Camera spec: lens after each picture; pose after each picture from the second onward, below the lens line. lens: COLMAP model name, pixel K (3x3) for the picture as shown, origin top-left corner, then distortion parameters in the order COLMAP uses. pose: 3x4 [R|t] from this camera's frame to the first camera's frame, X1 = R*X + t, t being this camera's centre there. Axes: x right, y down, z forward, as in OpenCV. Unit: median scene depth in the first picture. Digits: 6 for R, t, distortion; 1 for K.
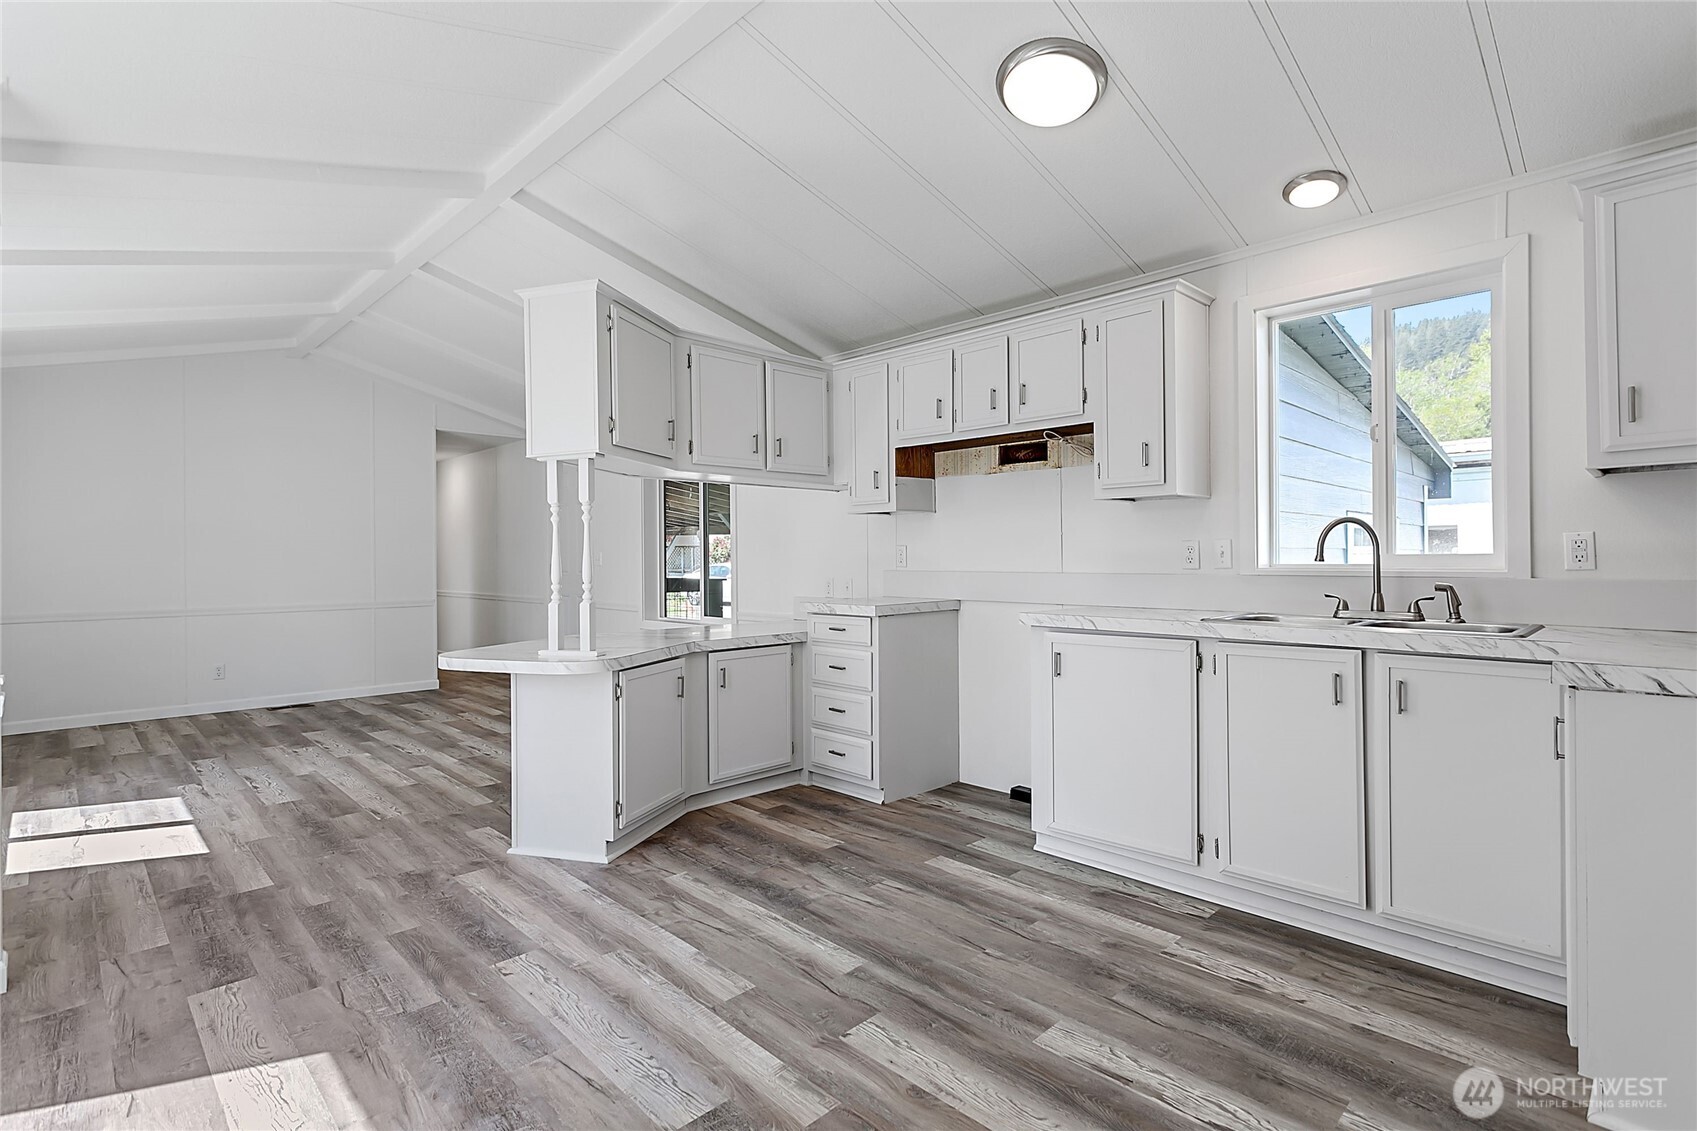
lens RADIAL K [[808.6, 0, 852.2], [0, 808.6, 561.3], [0, 0, 1]] dist [0.000079, 0.001547]
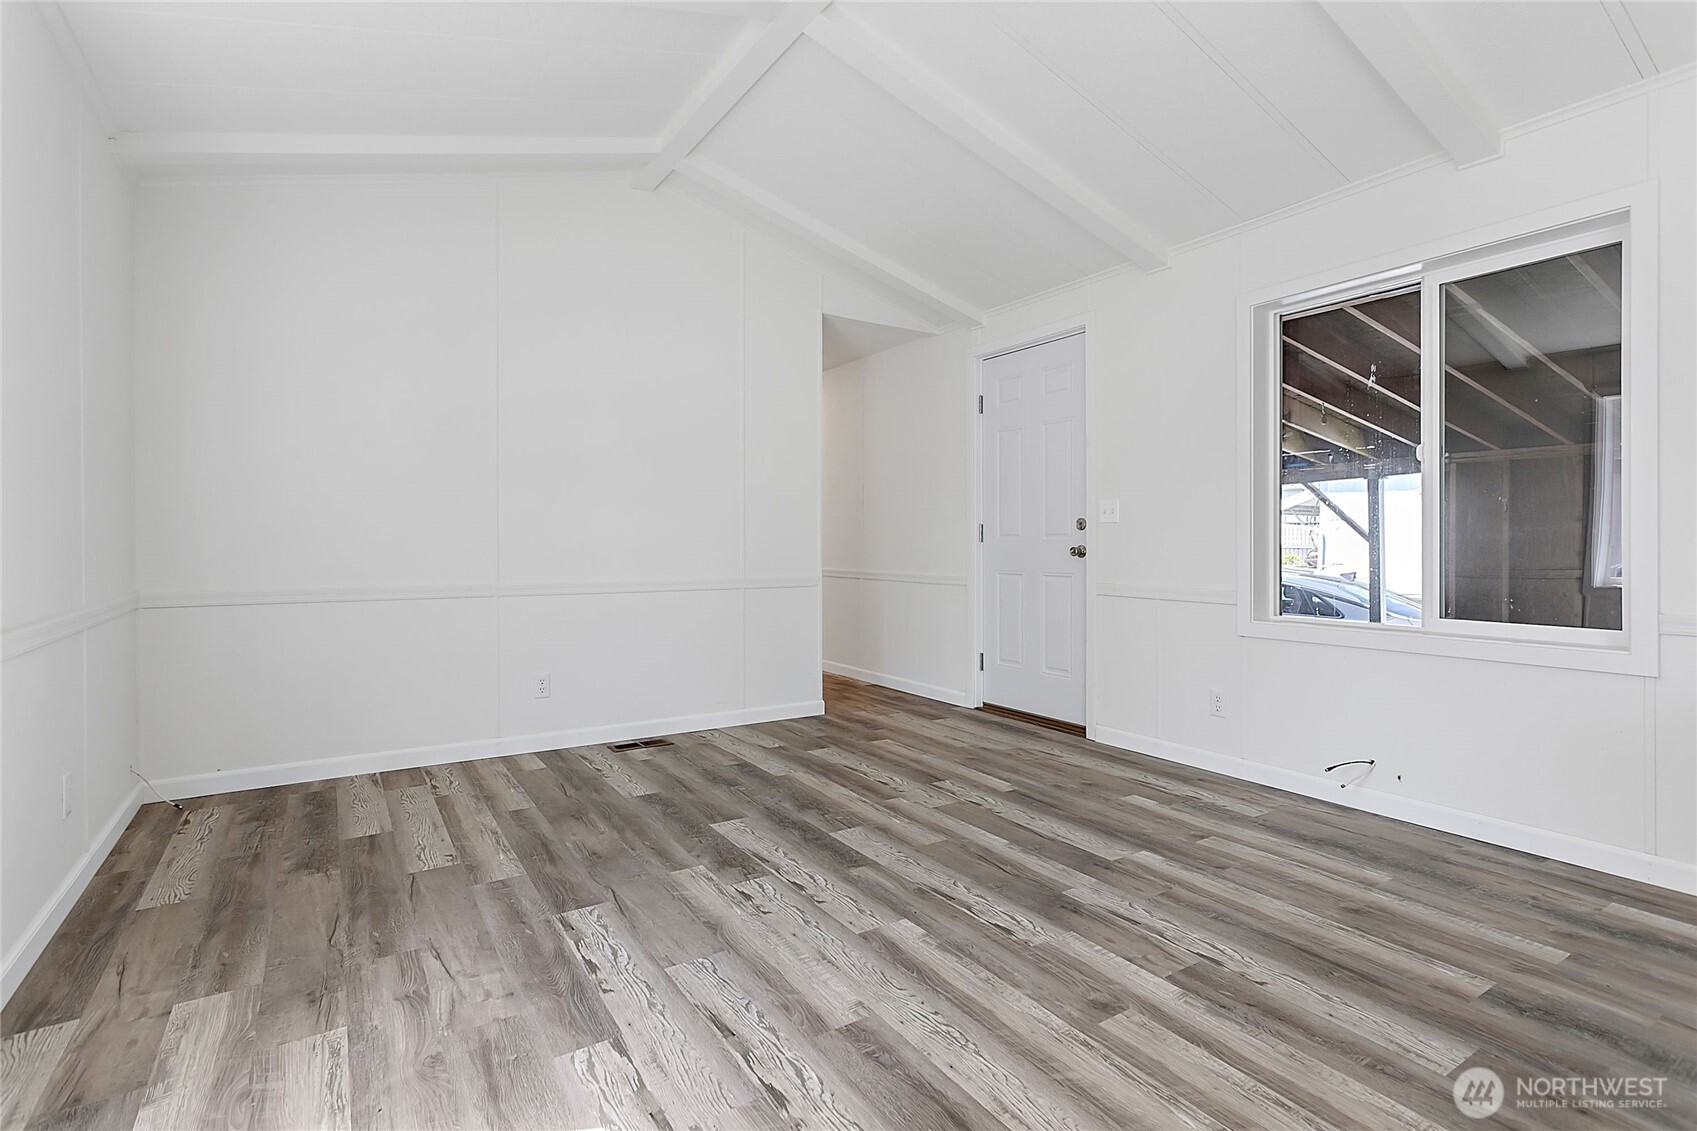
lens RADIAL K [[808.6, 0, 854.4], [0, 808.6, 555.8], [0, 0, 1]] dist [0.000079, 0.001547]
pose [[0.978506, 0.010117, -0.205971, -0.977227], [-0.007679, 0.999891, 0.012630, 0.060567], [0.206076, -0.010777, 0.978477, 1.024124]]
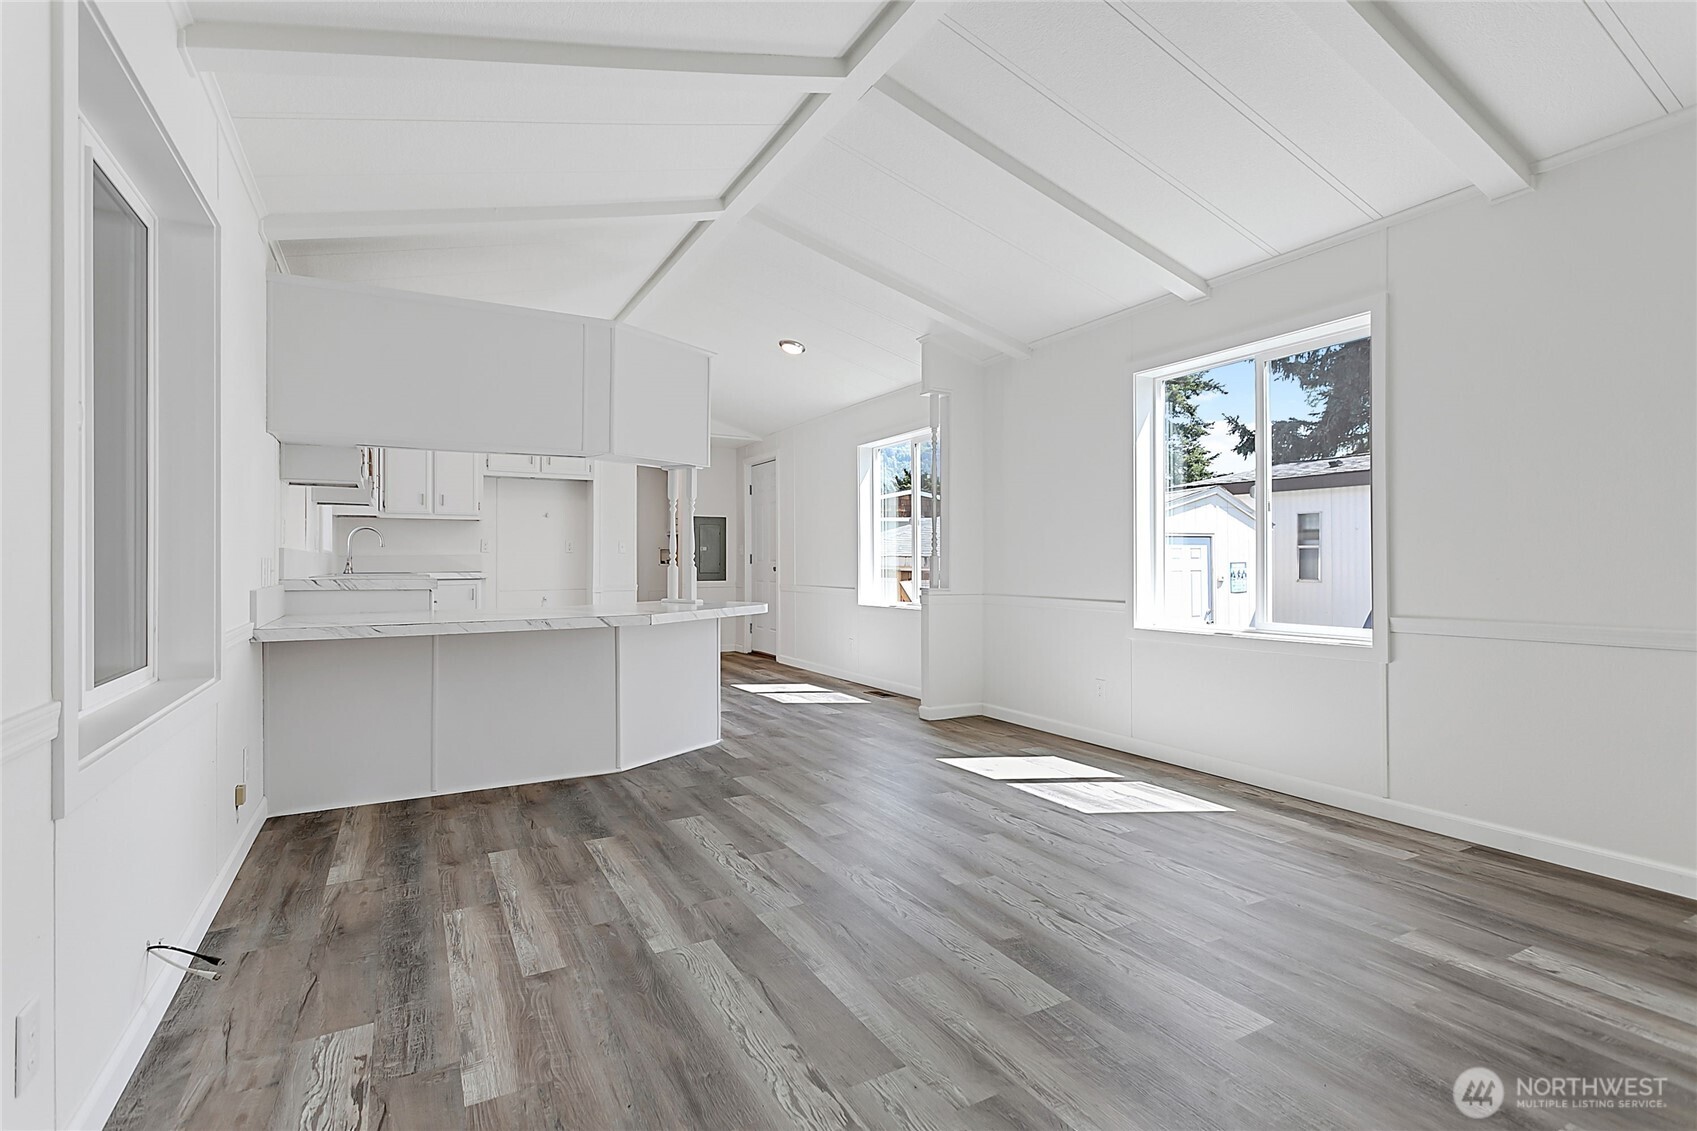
lens RADIAL K [[808.6, 0, 853.9], [0, 808.6, 554.9], [0, 0, 1]] dist [0.000079, 0.001547]
pose [[-0.963510, 0.011383, 0.267429, -1.230546], [0.010264, 0.999932, -0.005580, 0.049307], [-0.267474, -0.002632, -0.963561, 2.754715]]
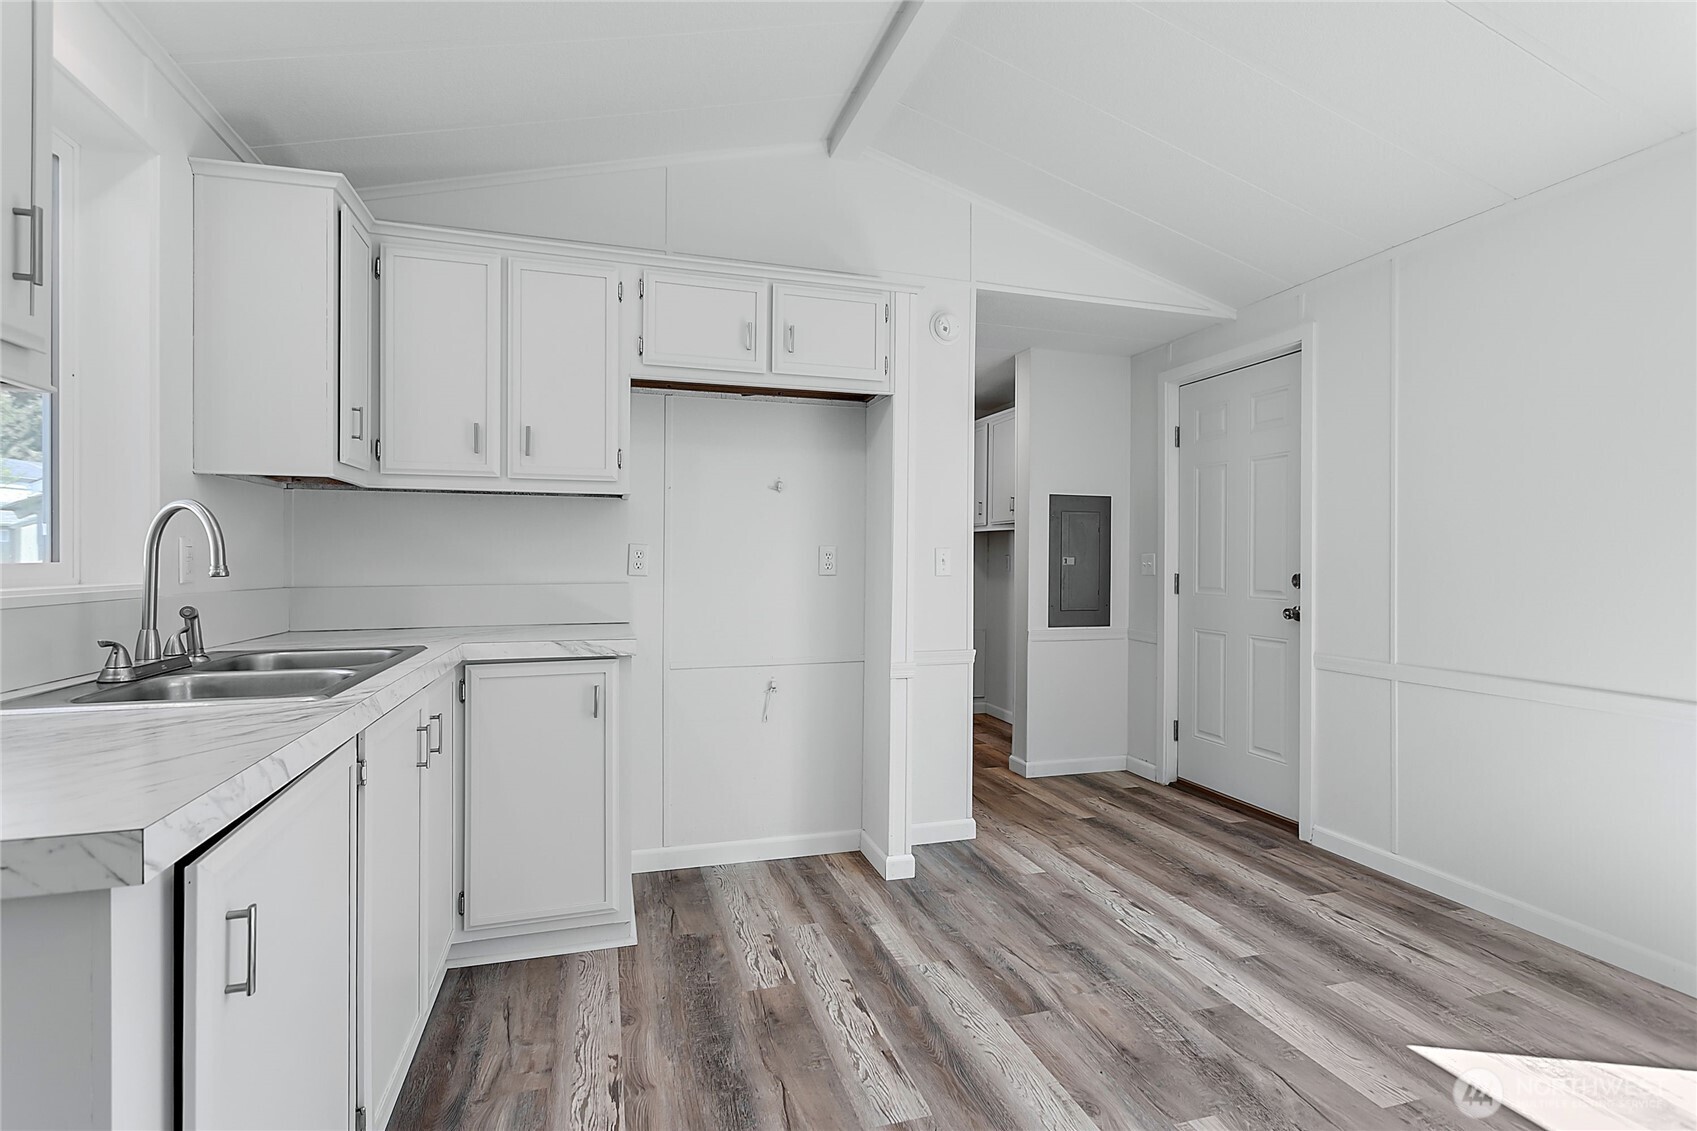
lens RADIAL K [[808.6, 0, 846.5], [0, 808.6, 559.2], [0, 0, 1]] dist [0.000079, 0.001547]
pose [[-0.885106, 0.003160, 0.465379, -0.077547], [0.004071, 0.999991, 0.000953, -0.010134], [-0.465372, 0.002738, -0.885111, 1.313534]]
